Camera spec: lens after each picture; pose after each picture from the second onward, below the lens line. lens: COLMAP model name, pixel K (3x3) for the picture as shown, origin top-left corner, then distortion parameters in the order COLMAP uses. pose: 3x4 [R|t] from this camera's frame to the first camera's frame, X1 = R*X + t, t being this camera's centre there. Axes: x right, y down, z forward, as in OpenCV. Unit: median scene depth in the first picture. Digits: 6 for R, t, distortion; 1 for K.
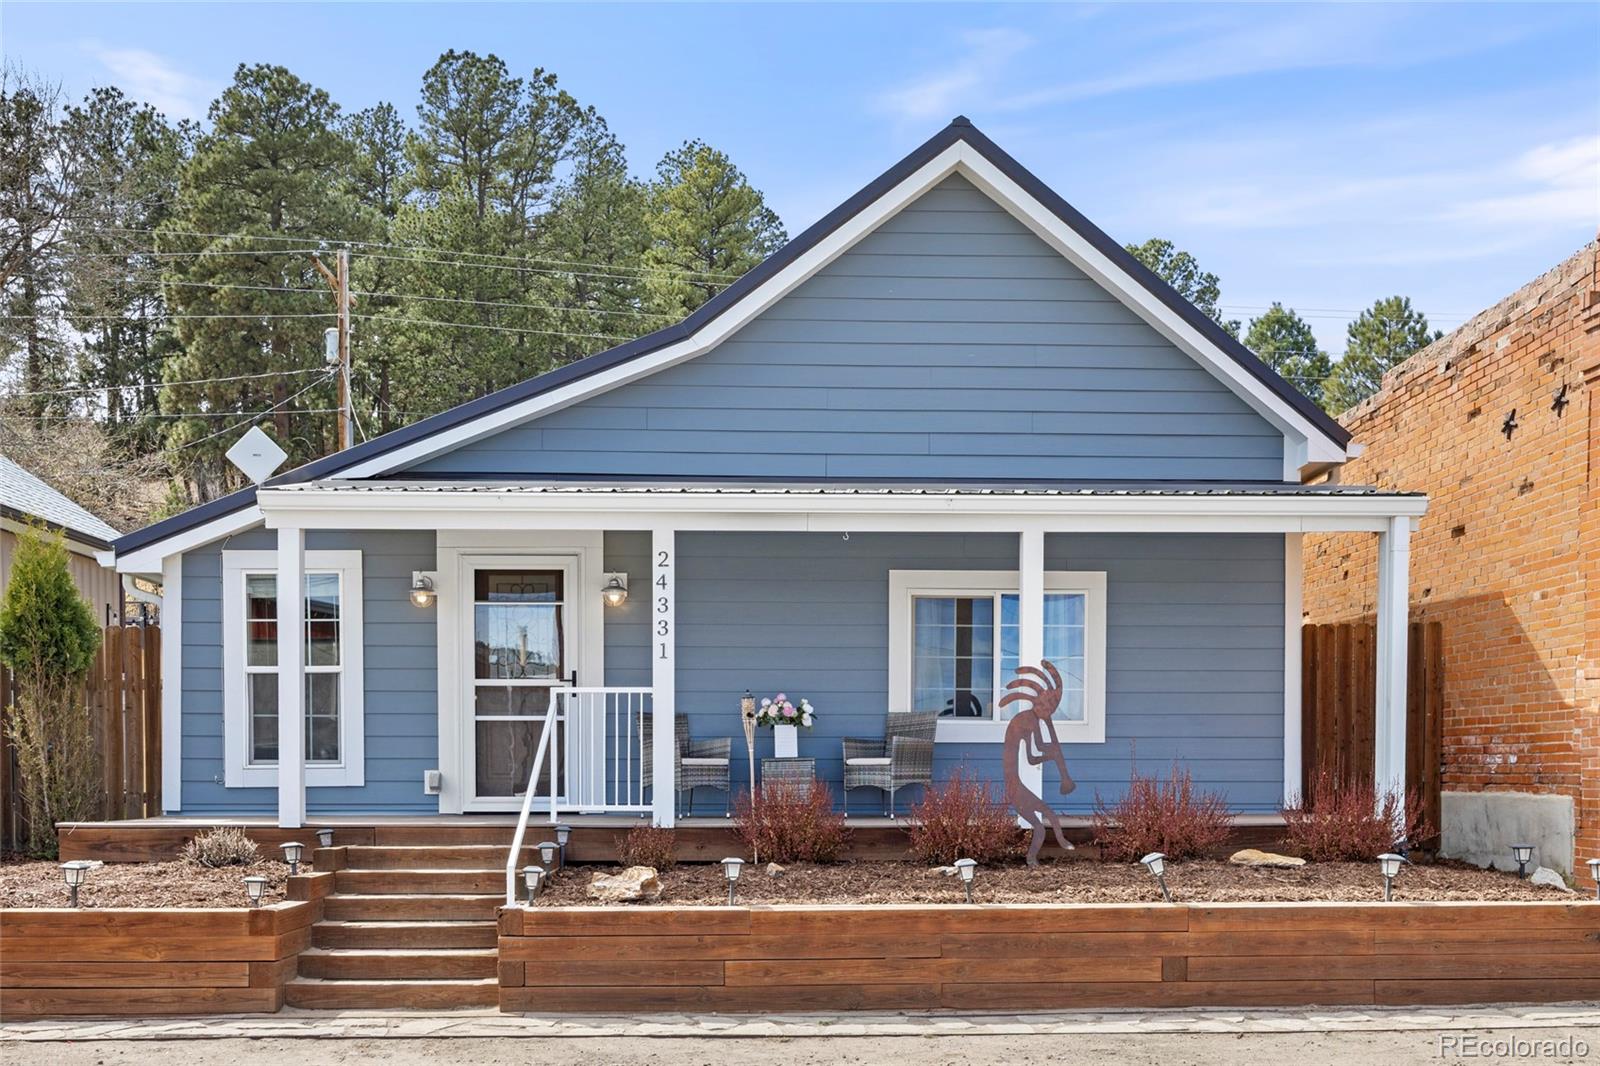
lens RADIAL K [[1561.1, 0, 827.0], [0, 1561.1, 771.0], [0, 0, 1]] dist [-0.005056, 0.001528]
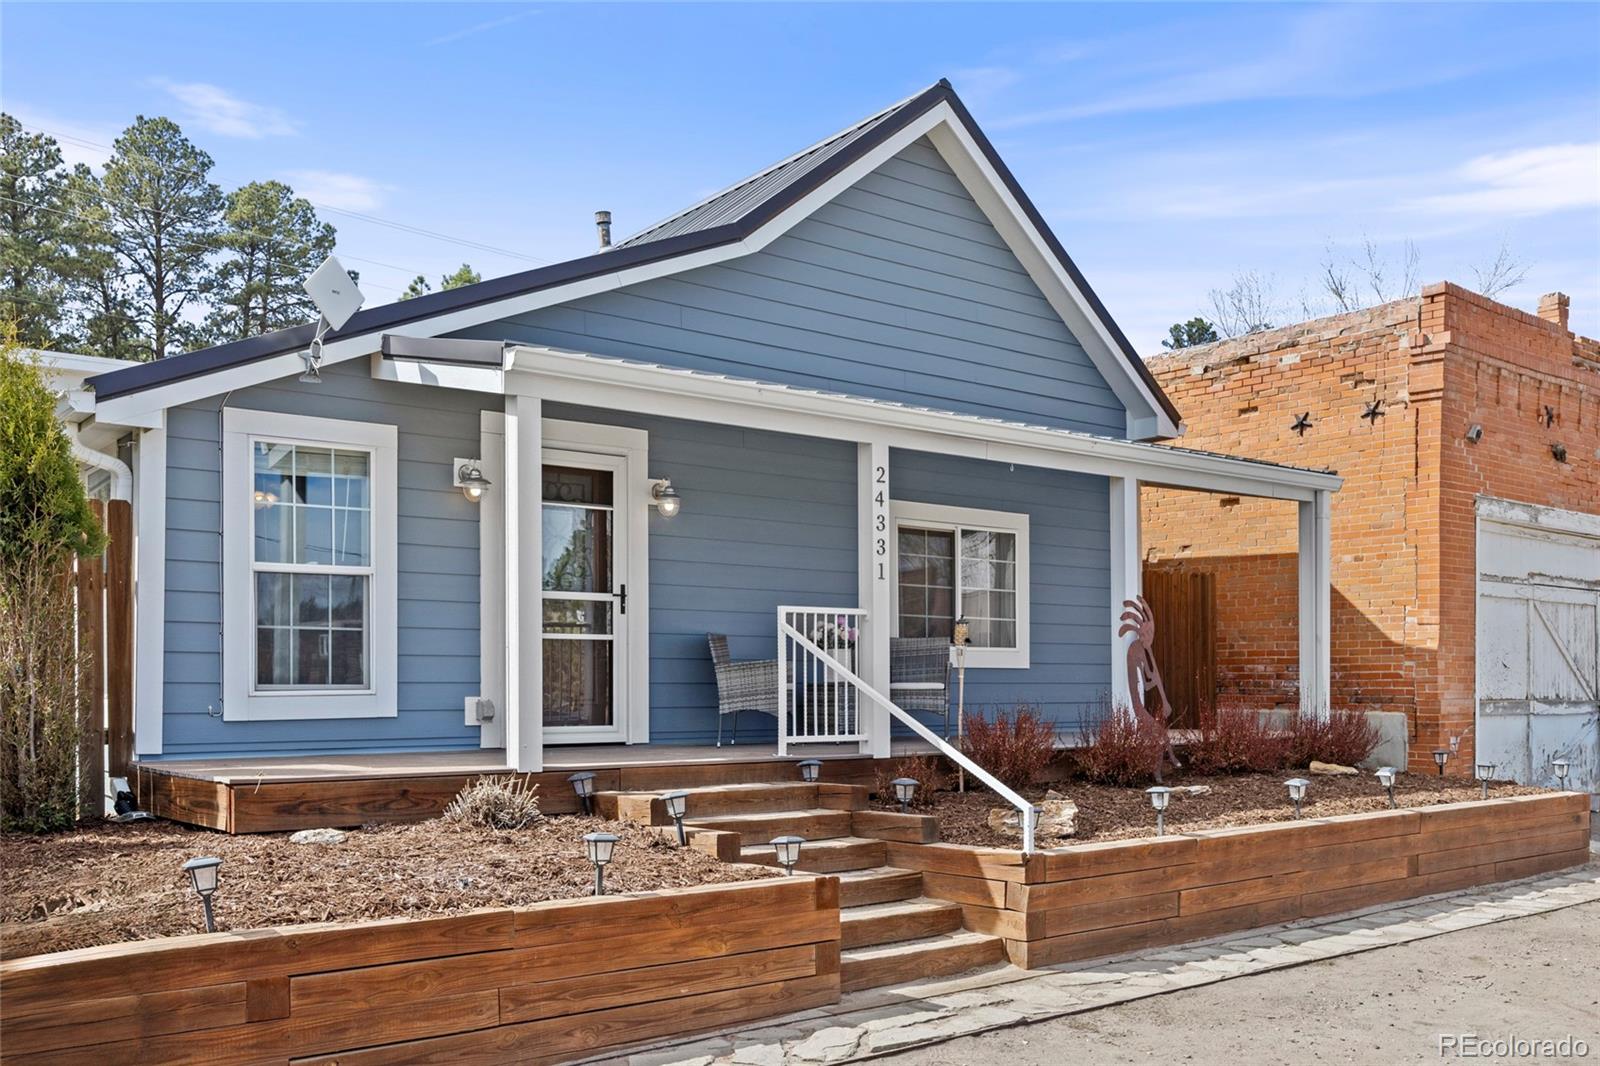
lens RADIAL K [[1411.4, 0, 797.9], [0, 1411.4, 645.7], [0, 0, 1]] dist [-0.005964, -0.004095]
pose [[0.816481, 0.015220, 0.577172, -0.760830], [0.000538, 0.999632, -0.027121, -0.010035], [-0.577372, 0.022455, 0.816172, 0.392461]]
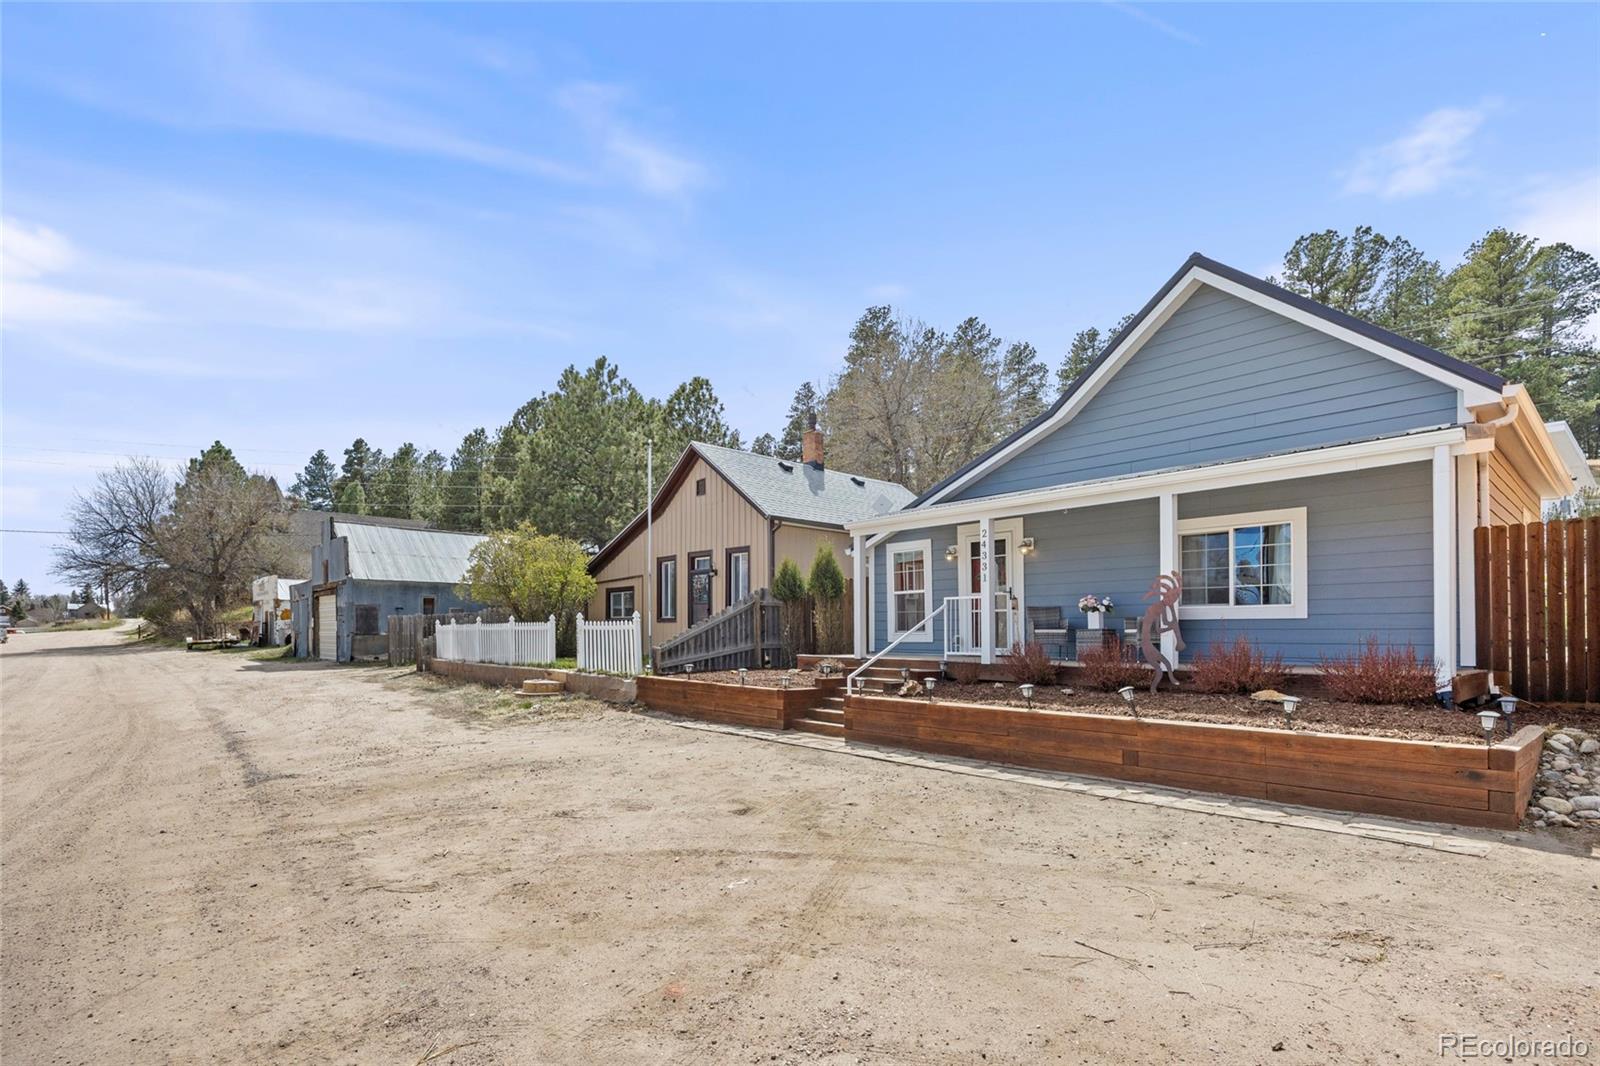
lens RADIAL K [[760.9, 0, 831.8], [0, 760.9, 610.4], [0, 0, 1]] dist [-0.013029, -0.000562]
pose [[0.650905, -0.021761, -0.758847, 0.622378], [-0.001172, 0.999559, -0.029670, -0.004589], [0.759158, 0.020201, 0.650593, 0.231614]]
